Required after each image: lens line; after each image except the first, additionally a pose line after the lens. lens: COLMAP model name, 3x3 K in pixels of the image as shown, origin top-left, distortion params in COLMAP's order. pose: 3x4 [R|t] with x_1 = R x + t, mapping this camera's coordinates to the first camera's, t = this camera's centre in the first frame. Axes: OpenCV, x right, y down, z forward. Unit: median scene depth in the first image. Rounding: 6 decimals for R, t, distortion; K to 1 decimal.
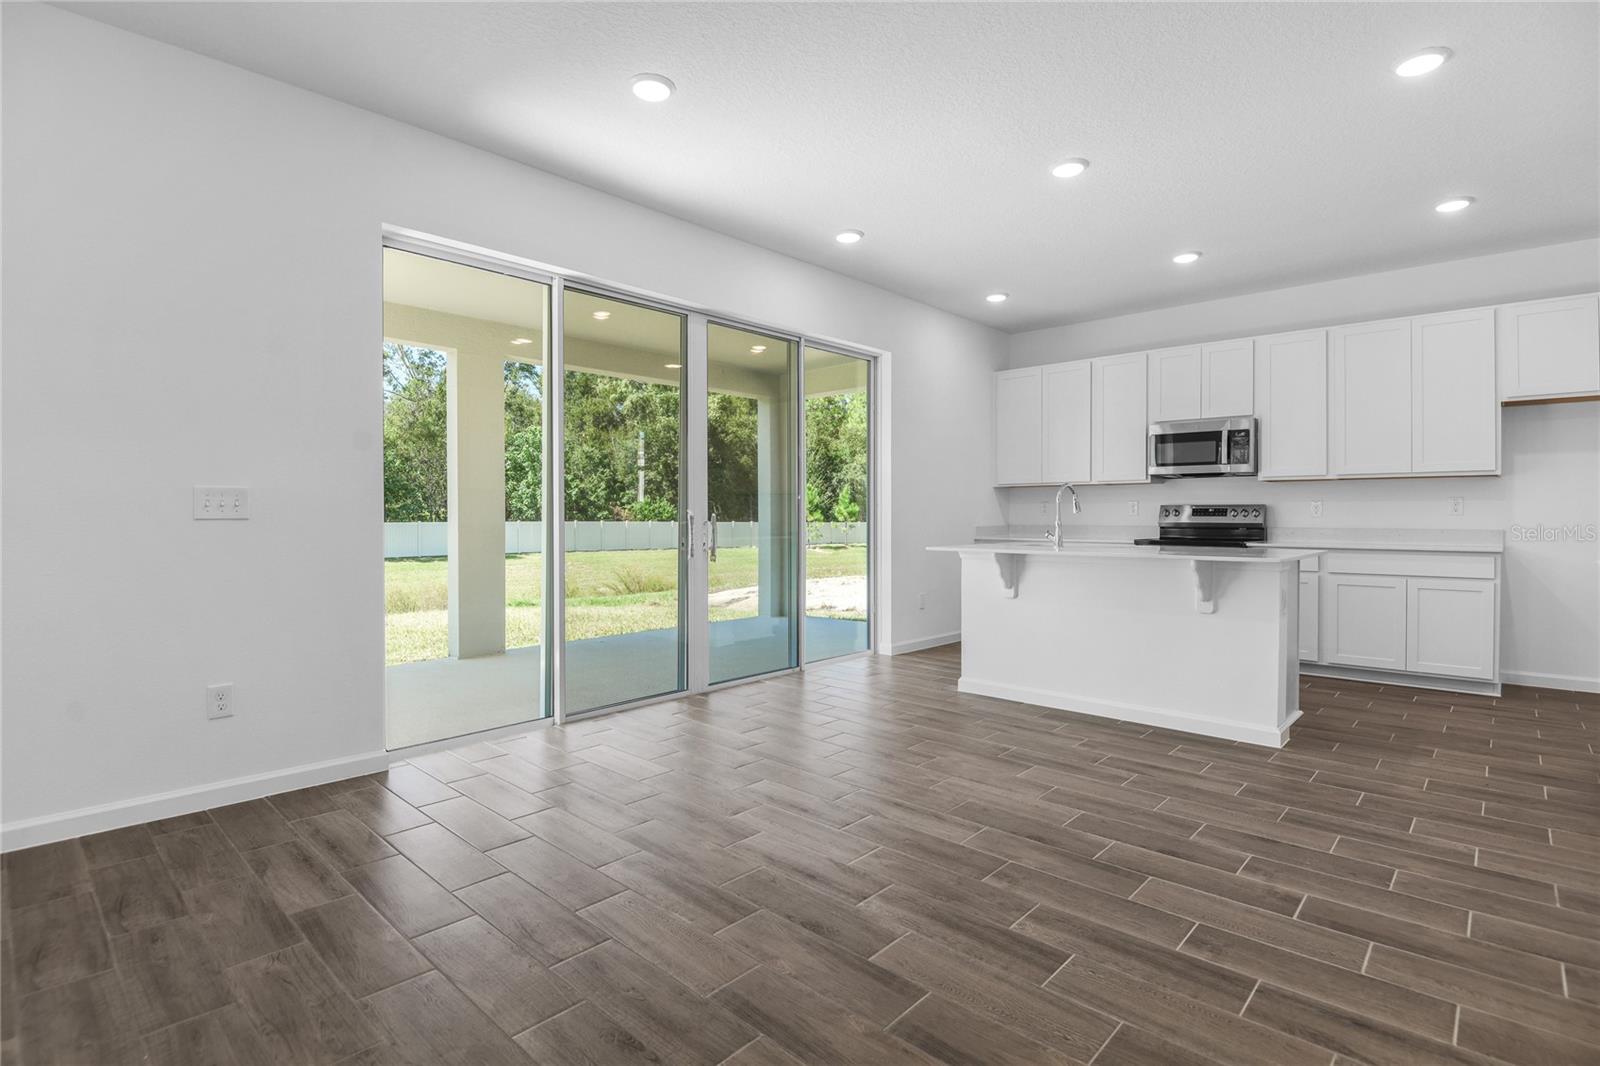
lens RADIAL K [[772.9, 0, 805.8], [0, 772.9, 523.0], [0, 0, 1]] dist [-0.034159, -0.000136]
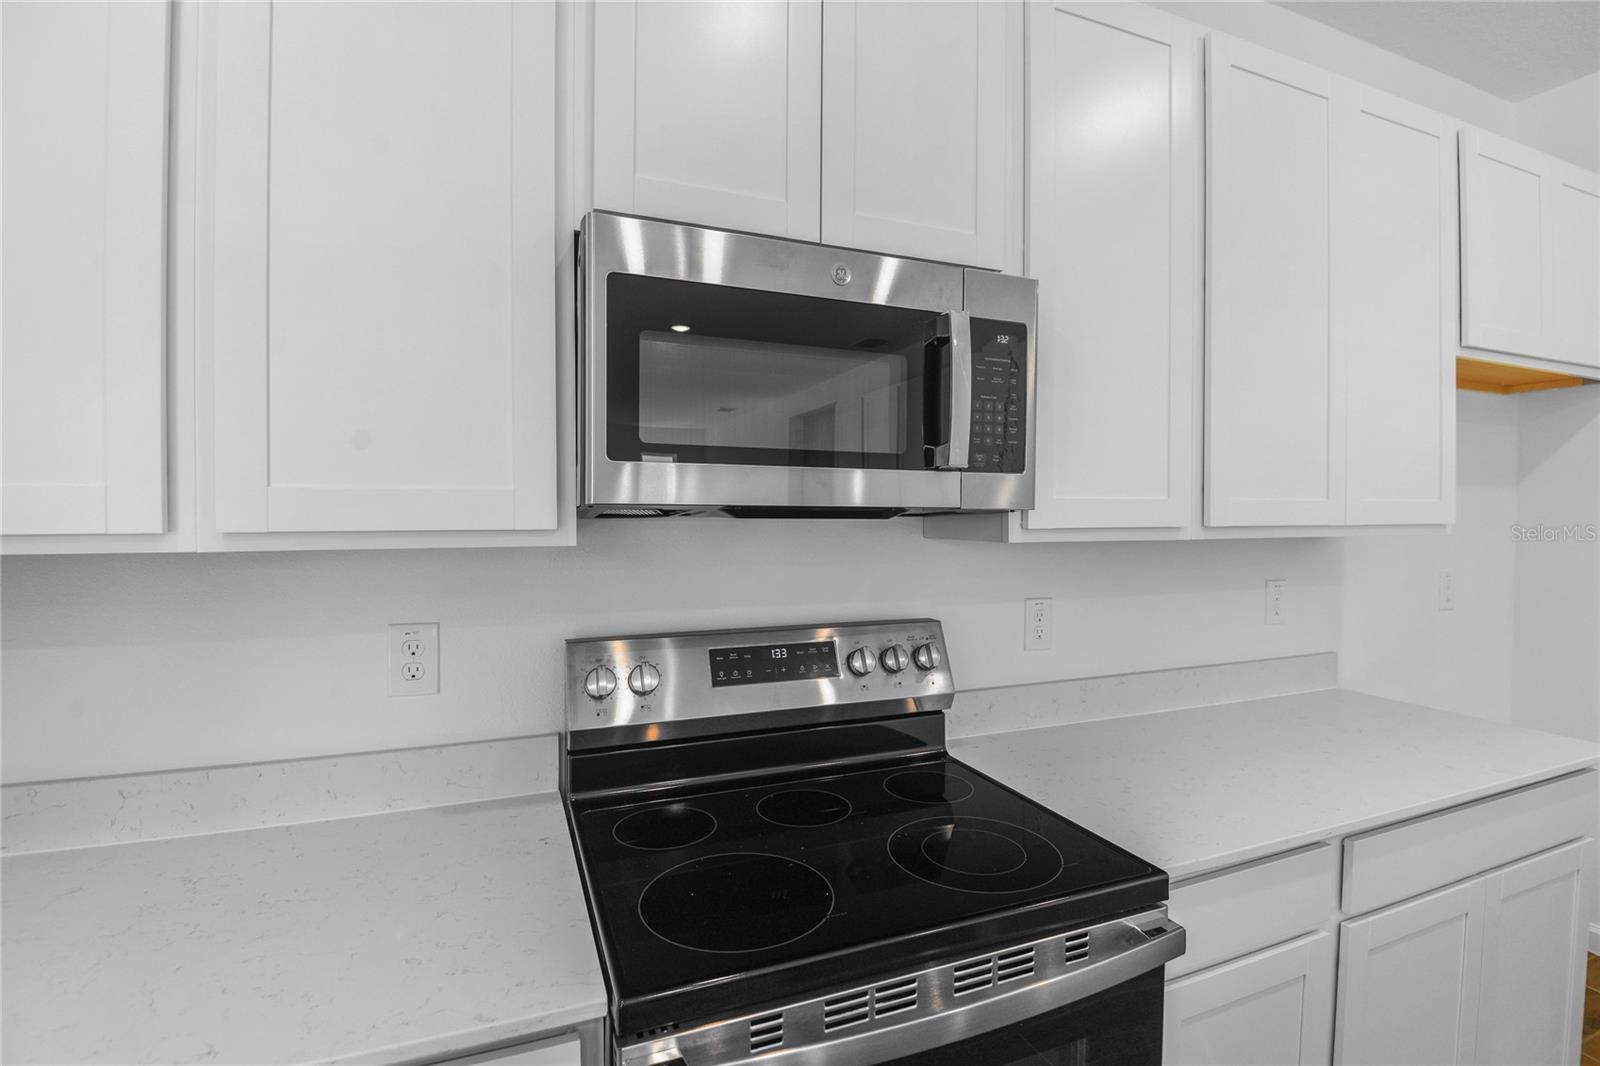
lens RADIAL K [[772.9, 0, 805.8], [0, 772.9, 523.0], [0, 0, 1]] dist [-0.034159, -0.000136]
pose [[0.418938, -0.012003, 0.907936, 0.099959], [0.007129, 0.999925, 0.009930, -0.019517], [-0.907987, 0.002313, 0.418992, 0.286624]]
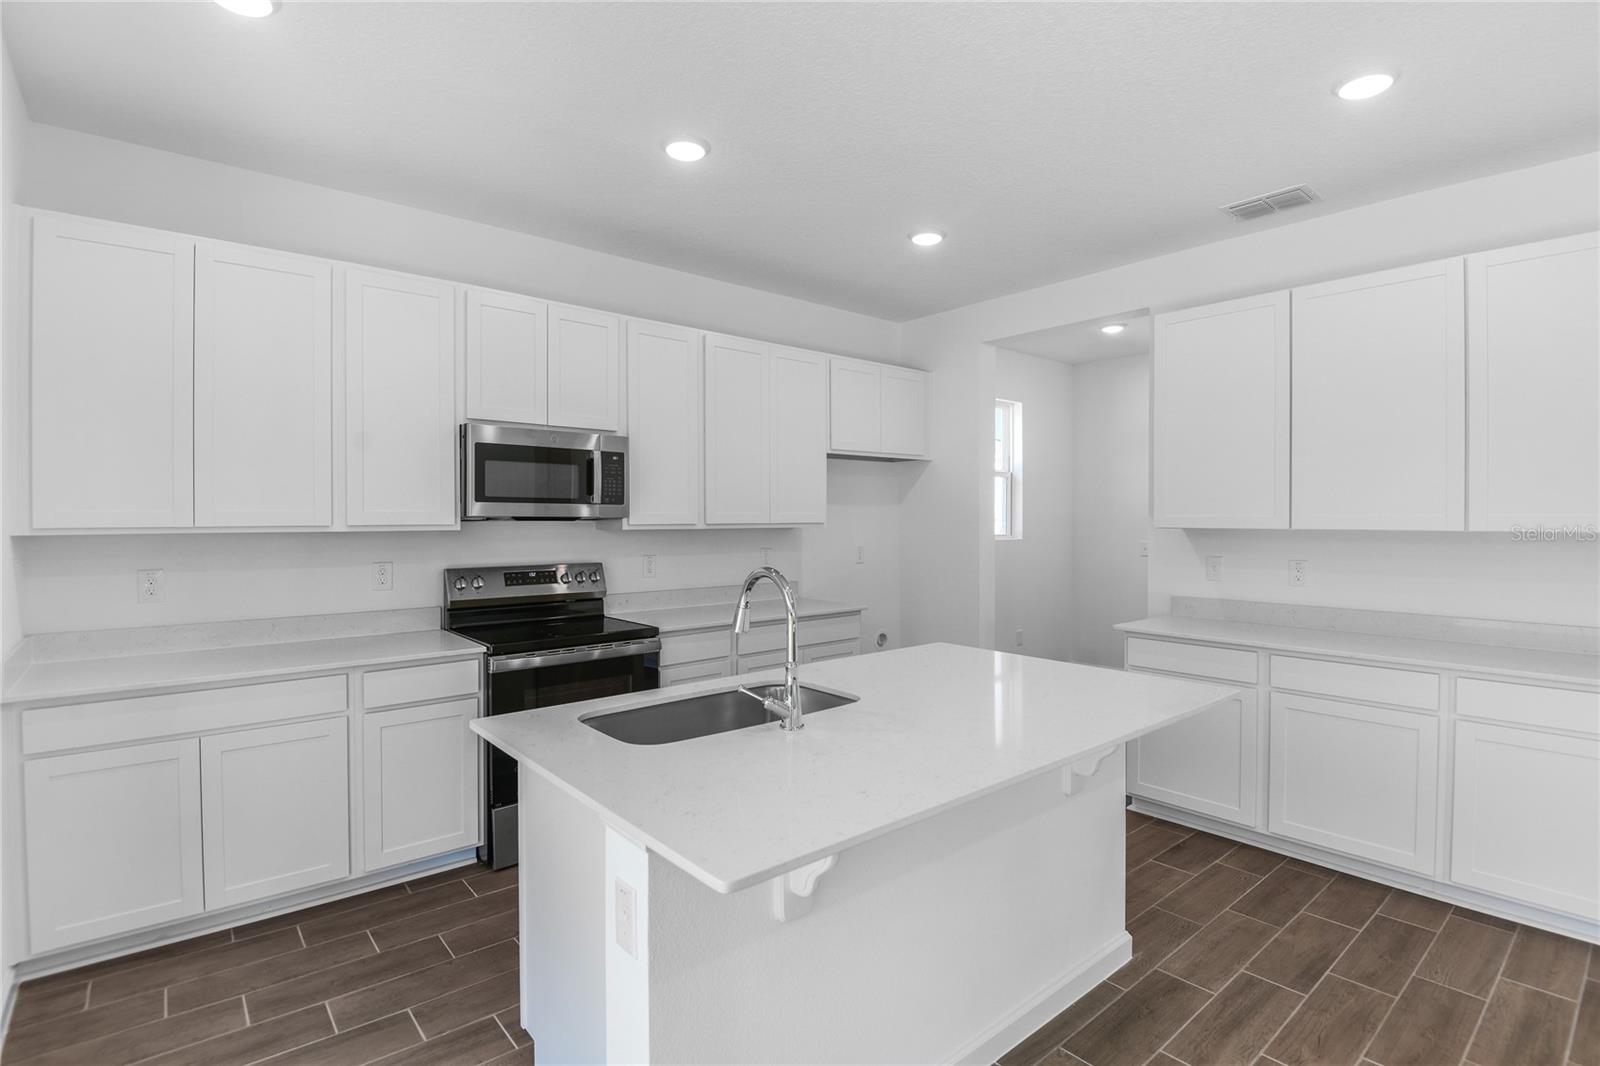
lens RADIAL K [[772.9, 0, 805.8], [0, 772.9, 523.0], [0, 0, 1]] dist [-0.034159, -0.000136]
pose [[0.121142, -0.007930, 0.992604, -0.016484], [0.007759, 0.999945, 0.007042, -0.019540], [-0.992605, 0.006848, 0.121196, 0.228867]]
